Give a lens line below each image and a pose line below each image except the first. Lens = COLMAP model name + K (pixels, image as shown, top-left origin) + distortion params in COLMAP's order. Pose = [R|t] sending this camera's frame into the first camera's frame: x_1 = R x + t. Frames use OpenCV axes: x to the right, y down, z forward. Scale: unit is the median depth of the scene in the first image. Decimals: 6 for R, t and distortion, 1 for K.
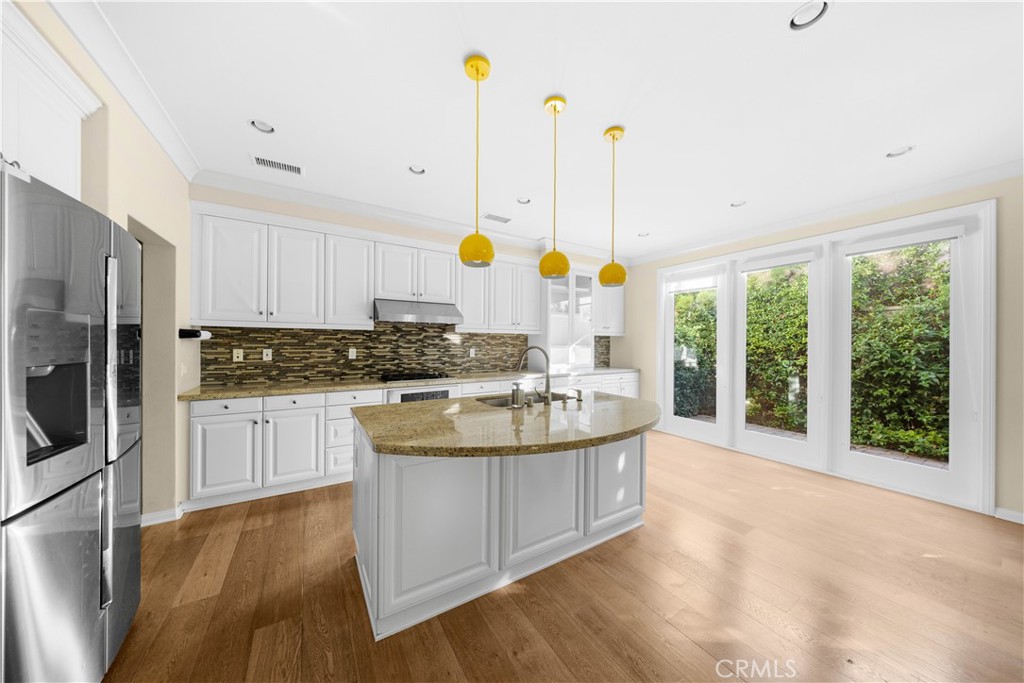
lens RADIAL K [[319.5, 0, 503.9], [0, 319.5, 337.6], [0, 0, 1]] dist [-0.008976, 0.000040]
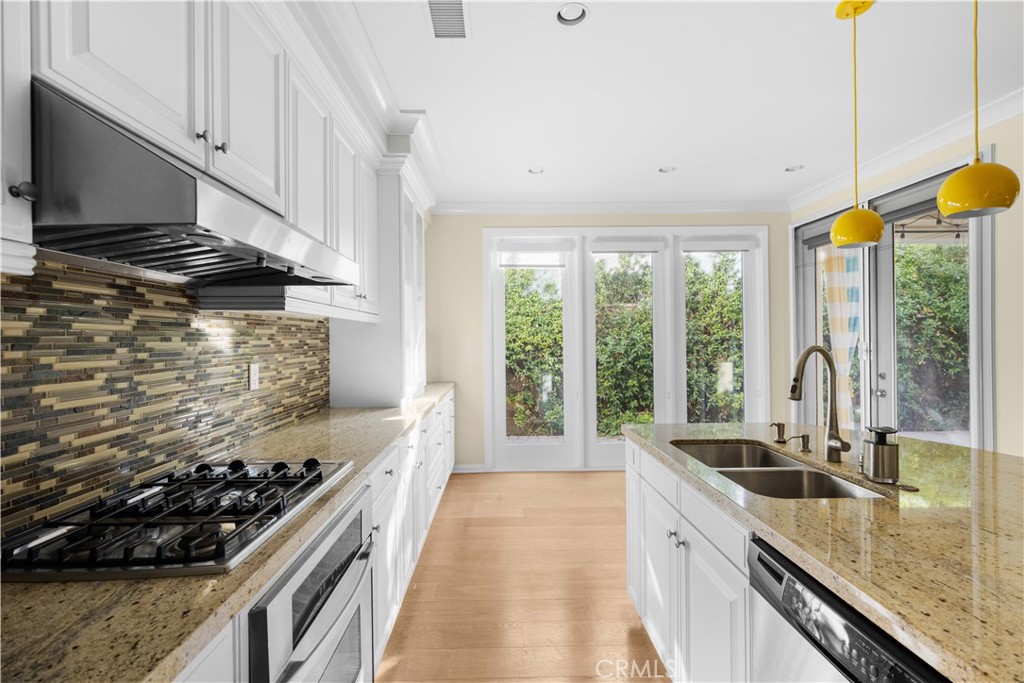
lens RADIAL K [[472.8, 0, 519.8], [0, 472.8, 340.1], [0, 0, 1]] dist [-0.003600, -0.001817]
pose [[0.483865, -0.013036, 0.875045, -0.462485], [0.001066, 0.999897, 0.014306, 0.004578], [-0.875142, -0.005989, 0.483829, 0.636493]]
